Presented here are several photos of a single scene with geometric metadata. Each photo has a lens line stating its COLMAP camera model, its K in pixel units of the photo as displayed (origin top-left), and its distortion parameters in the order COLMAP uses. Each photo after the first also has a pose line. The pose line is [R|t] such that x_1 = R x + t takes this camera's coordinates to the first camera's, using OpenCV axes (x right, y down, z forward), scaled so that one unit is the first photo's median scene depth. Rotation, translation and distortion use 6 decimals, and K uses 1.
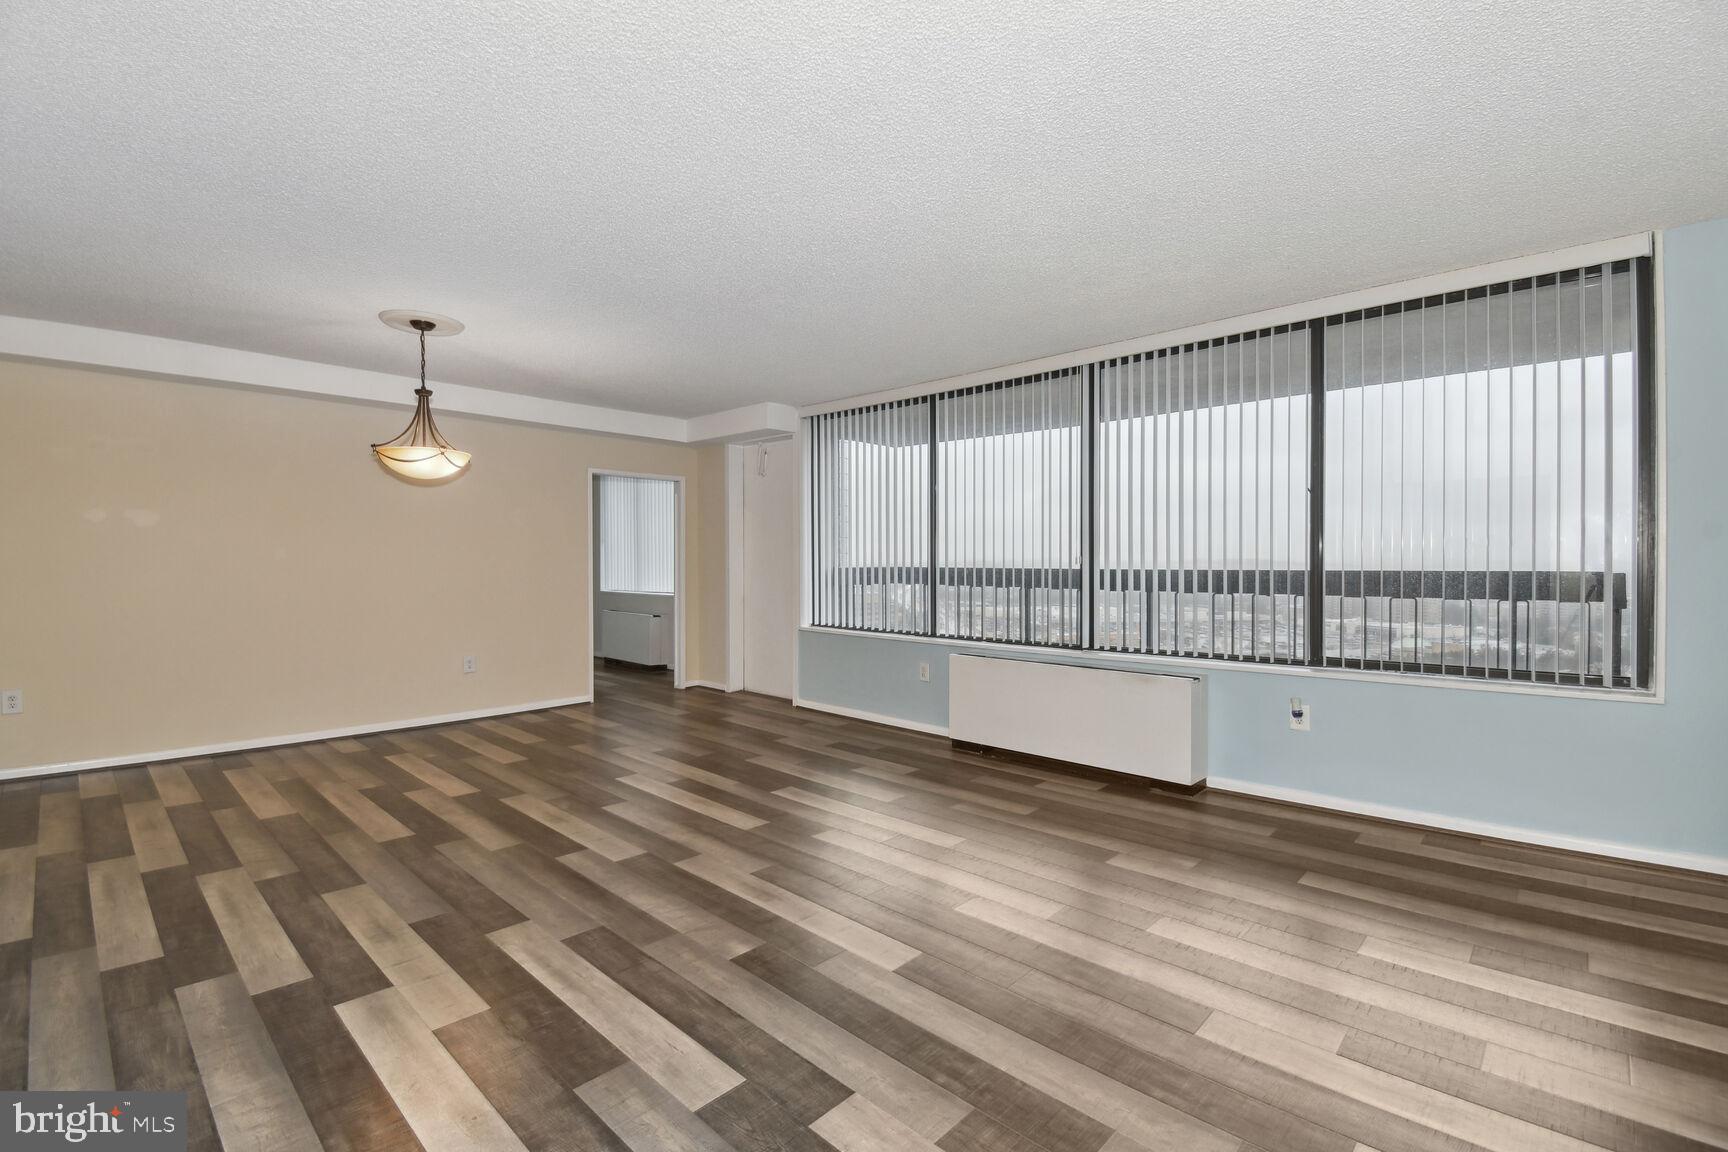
lens RADIAL K [[773.7, 0, 844.3], [0, 773.7, 561.8], [0, 0, 1]] dist [0.004947, -0.004285]
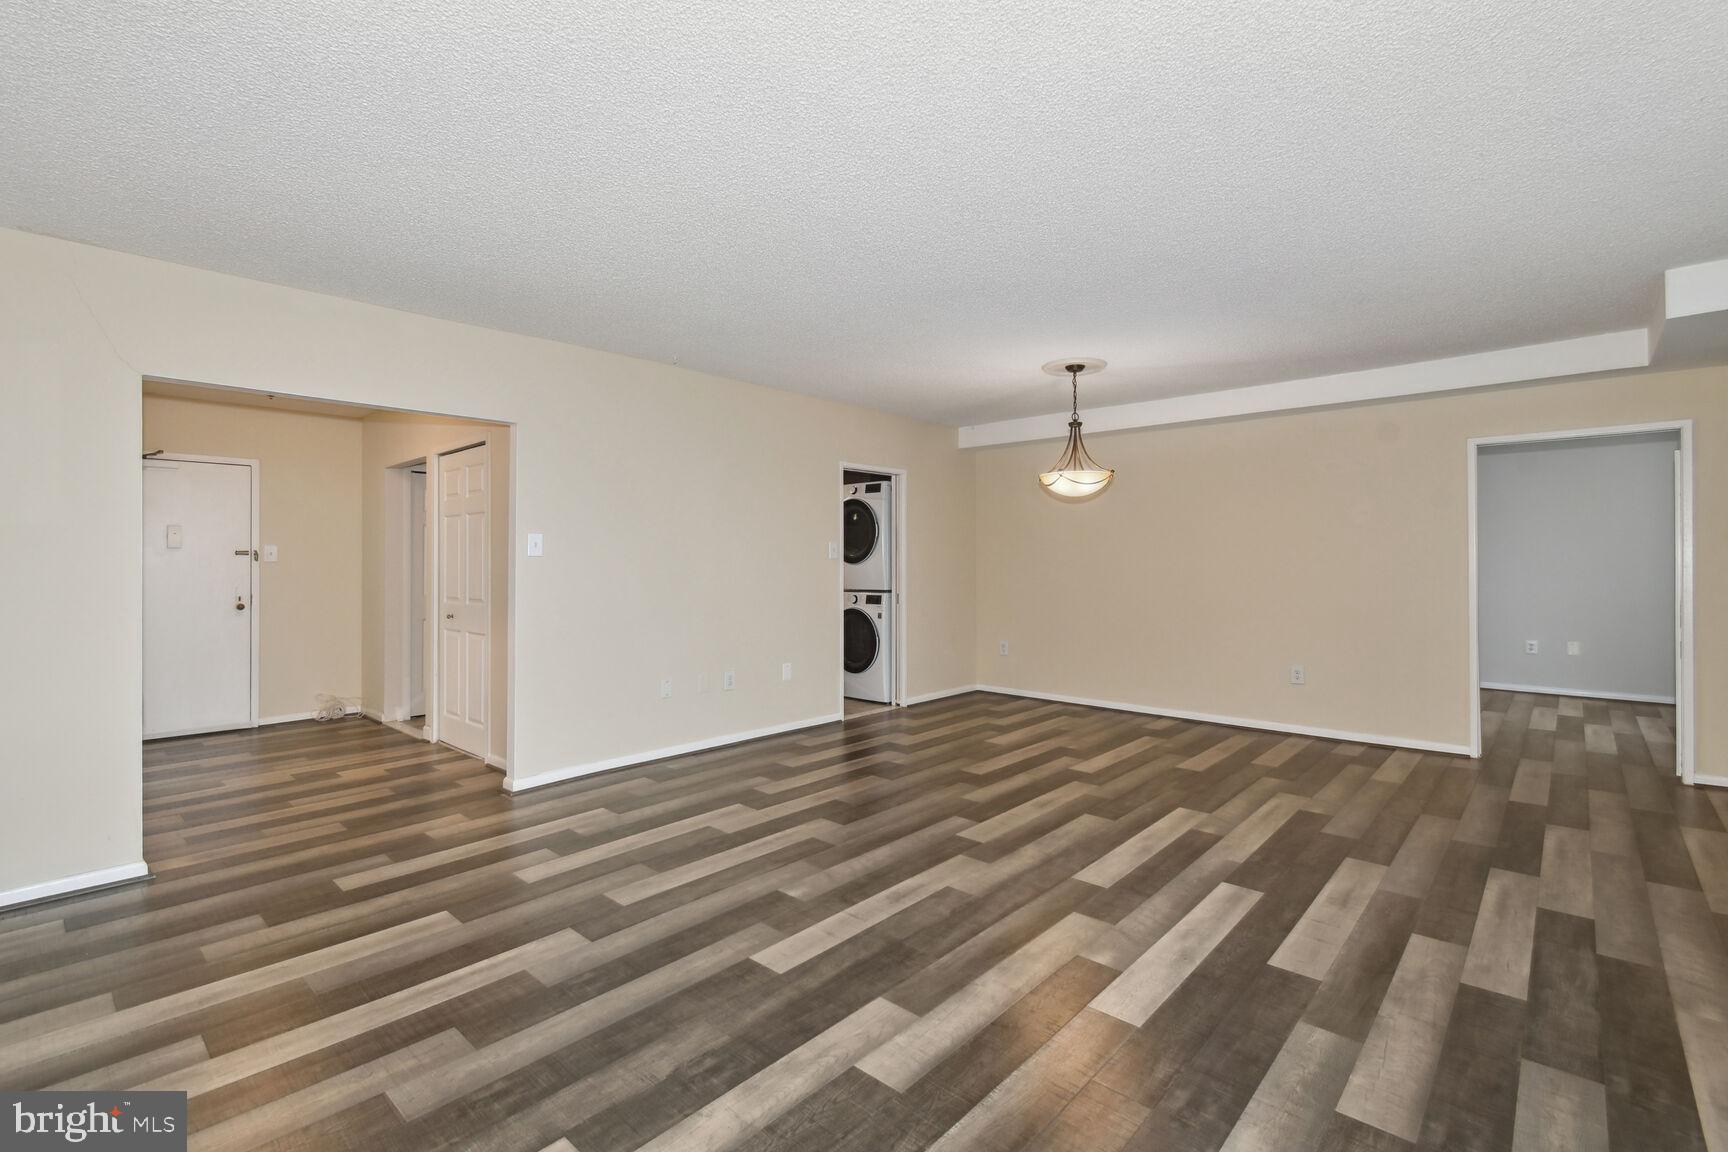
lens RADIAL K [[773.7, 0, 848.6], [0, 773.7, 557.7], [0, 0, 1]] dist [0.004947, -0.004285]
pose [[0.032988, -0.007983, -0.999424, 0.777759], [-0.004748, 0.999956, -0.008144, -0.002950], [0.999444, 0.005014, 0.032949, 0.764062]]
